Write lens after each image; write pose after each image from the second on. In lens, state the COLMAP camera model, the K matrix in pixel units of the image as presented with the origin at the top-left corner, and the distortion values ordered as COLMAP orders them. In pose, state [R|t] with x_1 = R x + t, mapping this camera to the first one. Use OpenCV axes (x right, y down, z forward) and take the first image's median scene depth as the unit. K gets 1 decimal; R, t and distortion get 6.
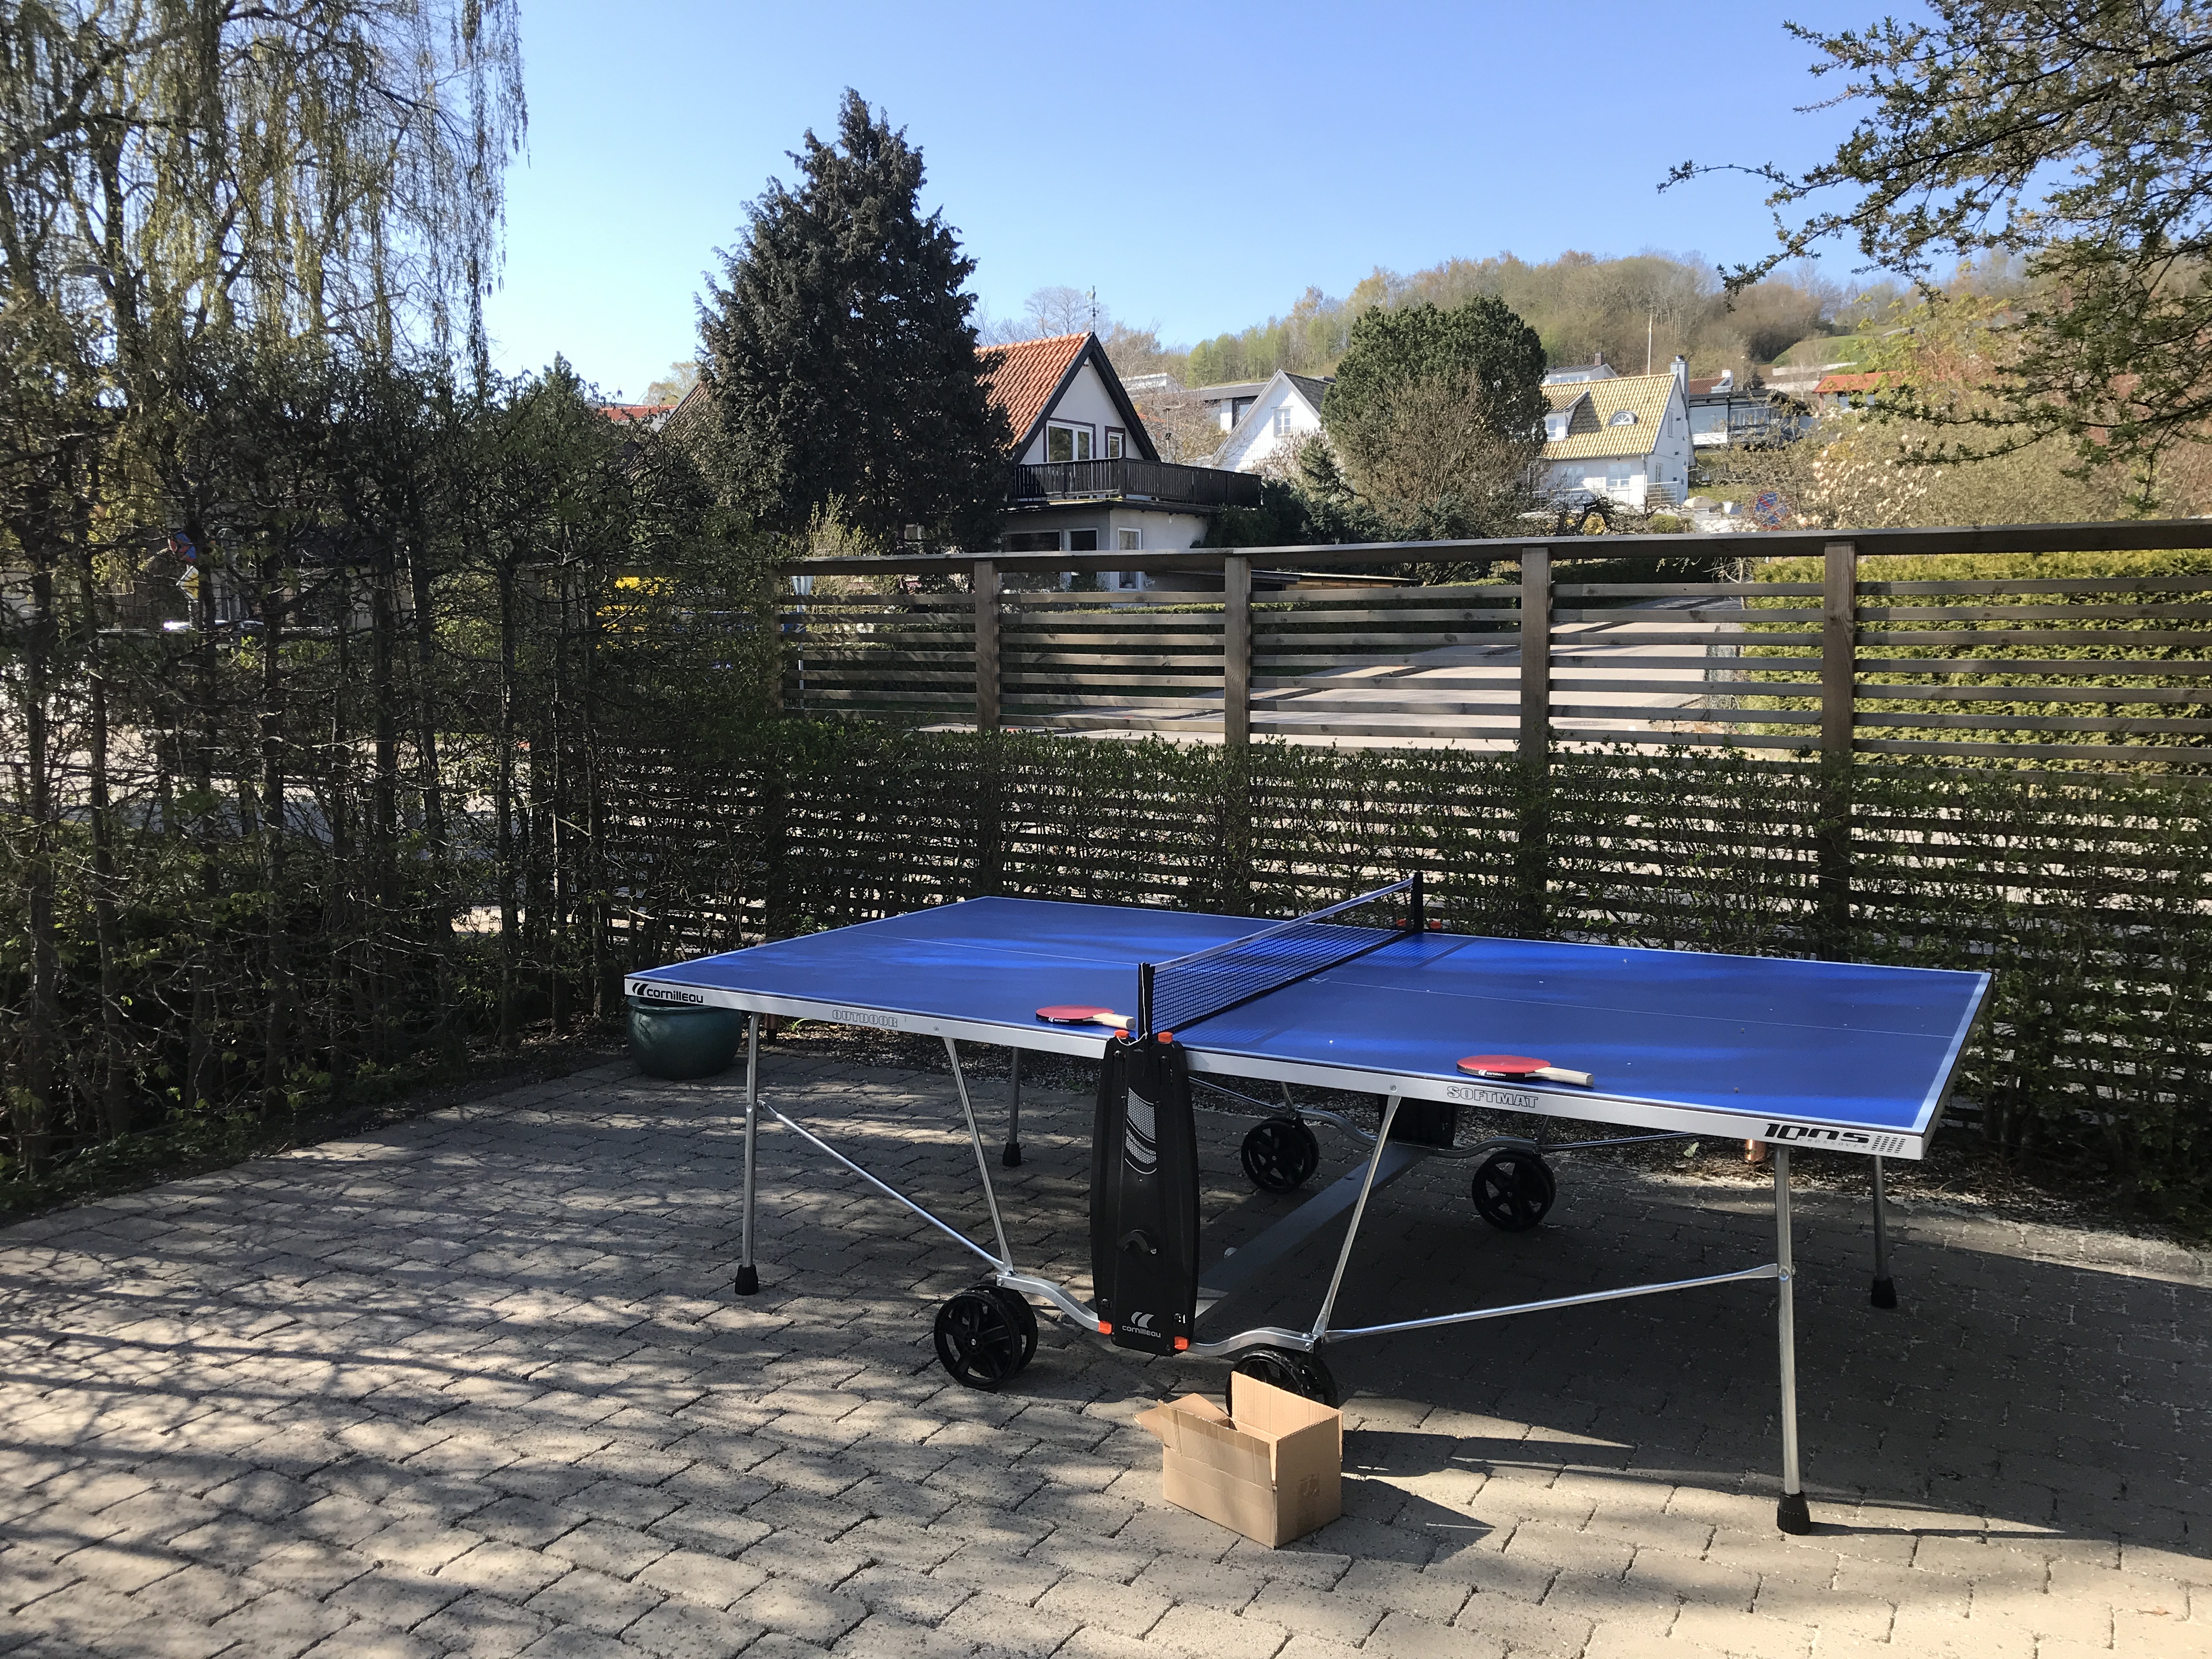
lens RADIAL K [[1794.7, 0, 1106.5], [0, 1794.7, 785.6], [0, 0, 1]] dist [-0.013124, 0.019899]
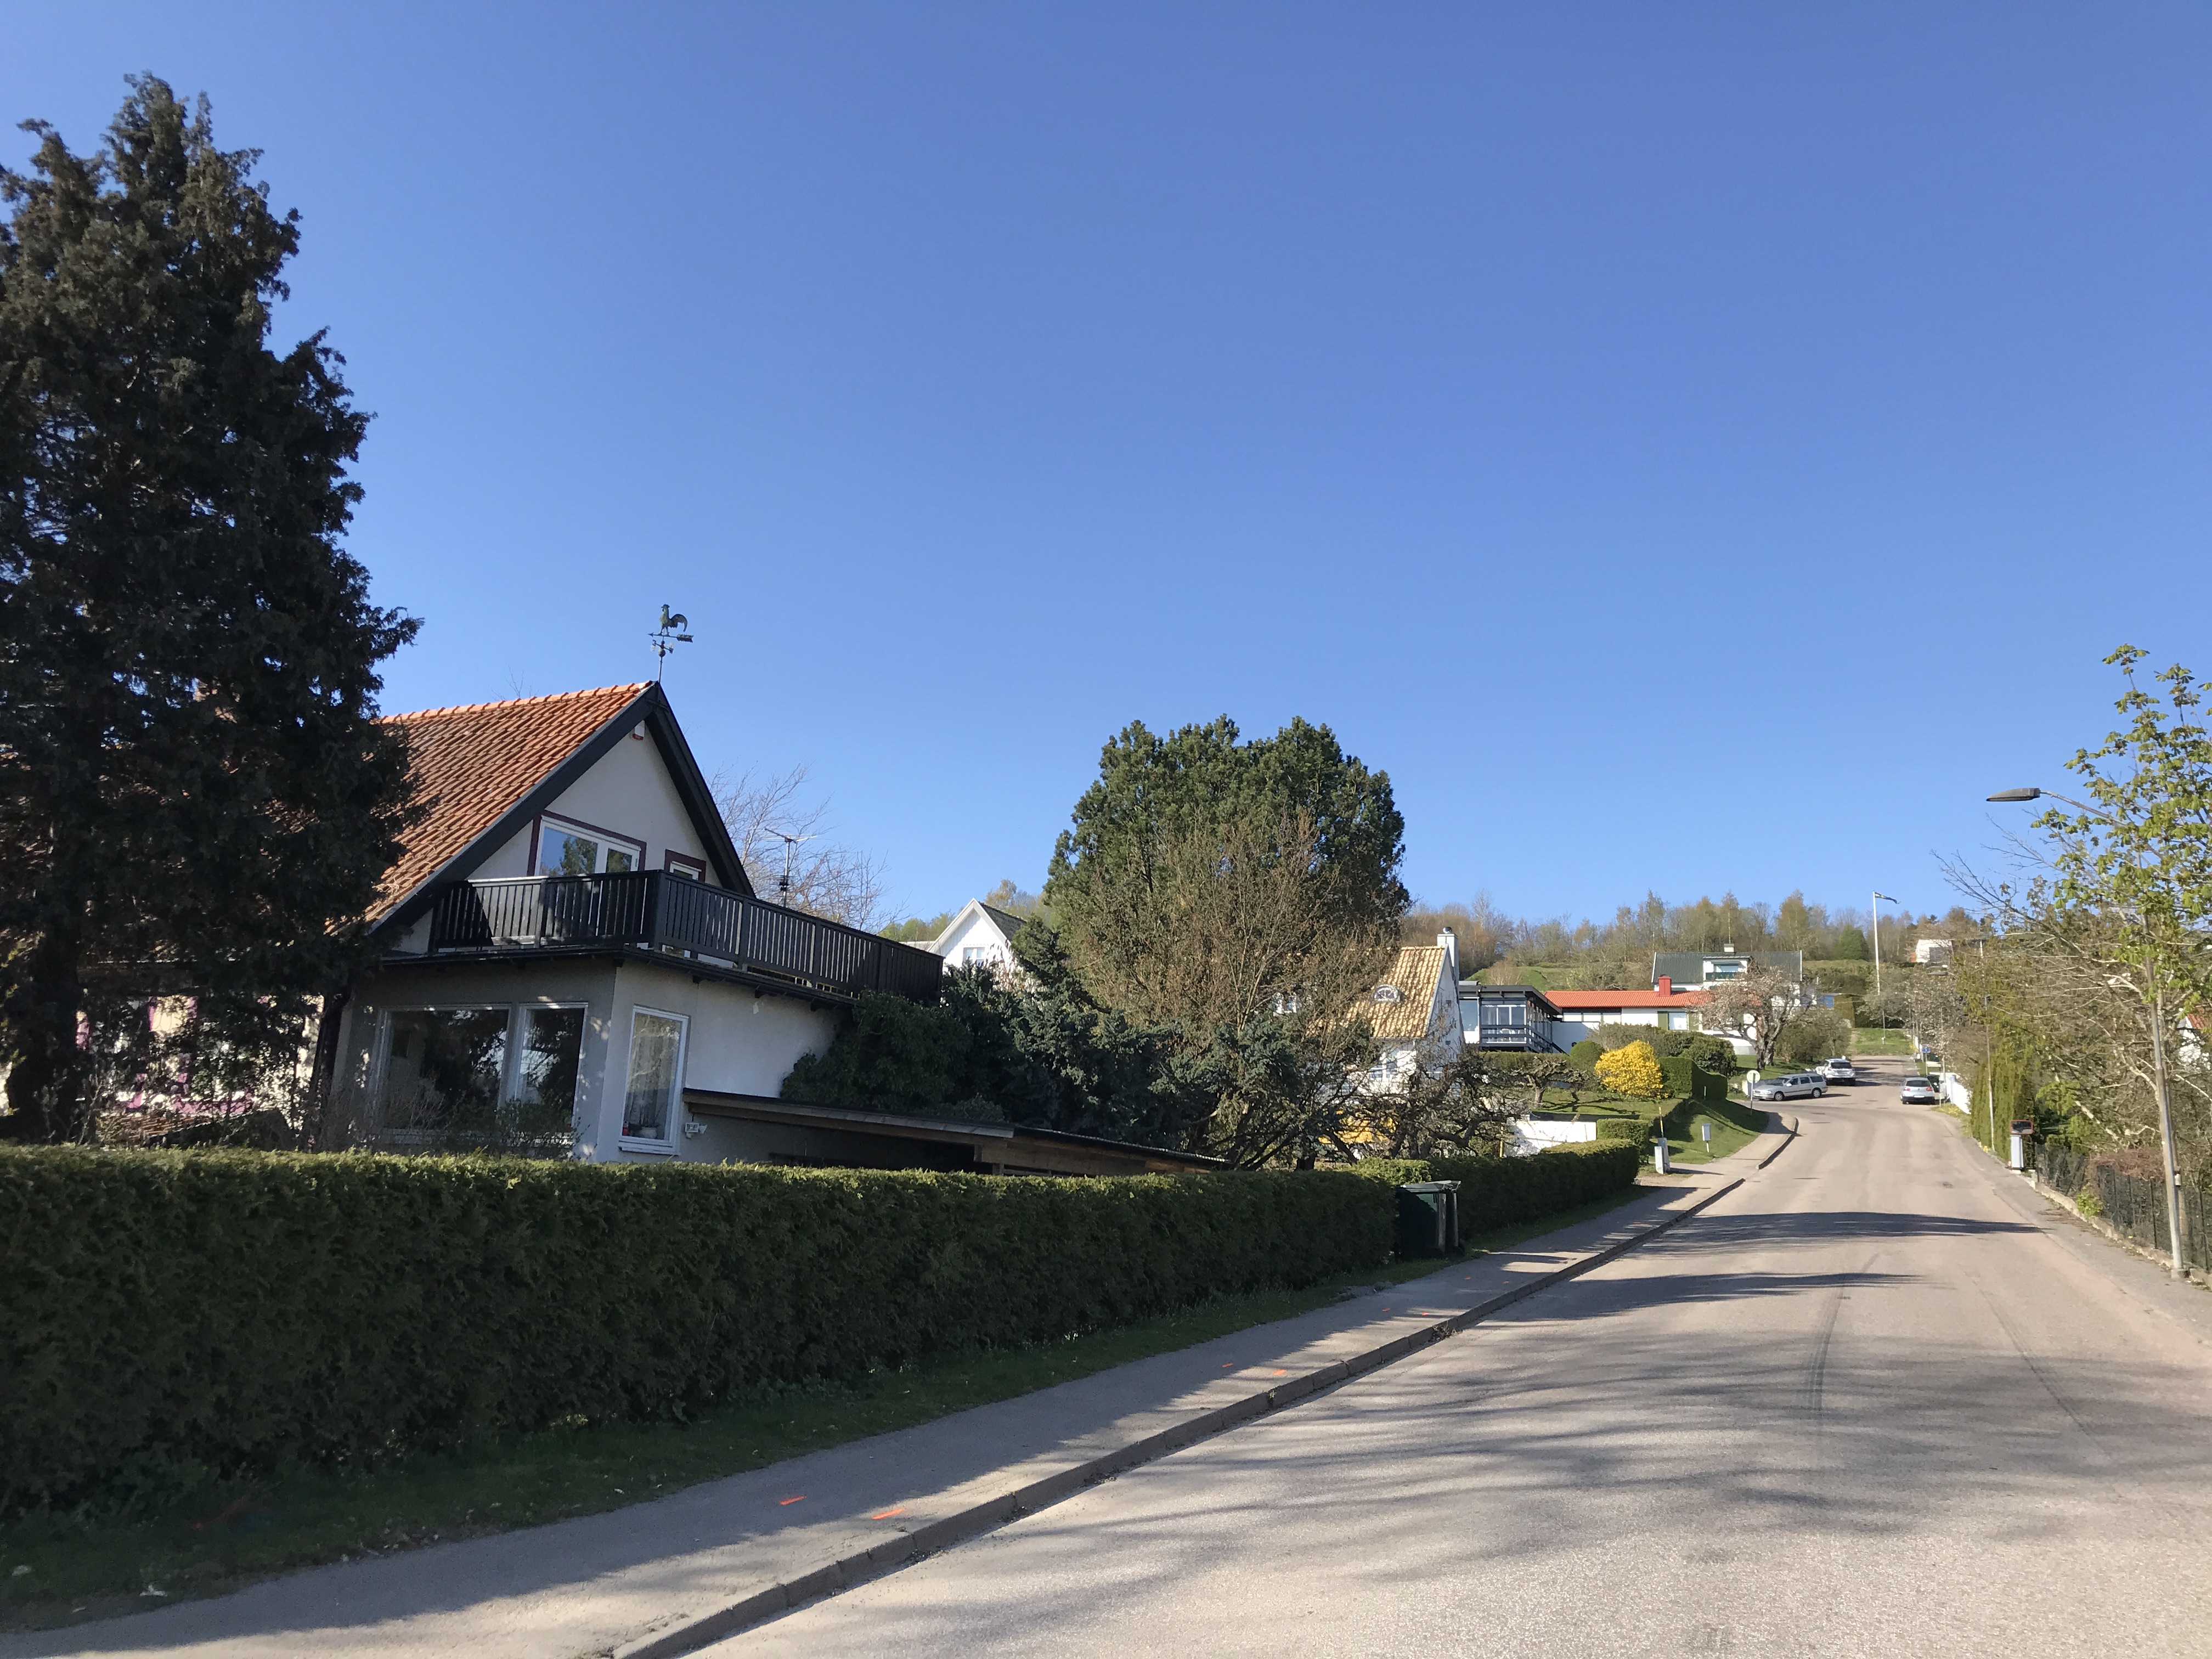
lens RADIAL K [[1794.7, 0, 1106.5], [0, 1794.7, 785.6], [0, 0, 1]] dist [-0.013124, 0.019899]
pose [[0.983095, 0.087986, 0.160571, 0.043656], [-0.030600, 0.943590, -0.329701, -0.043021], [-0.180522, 0.319213, 0.930330, 0.468014]]
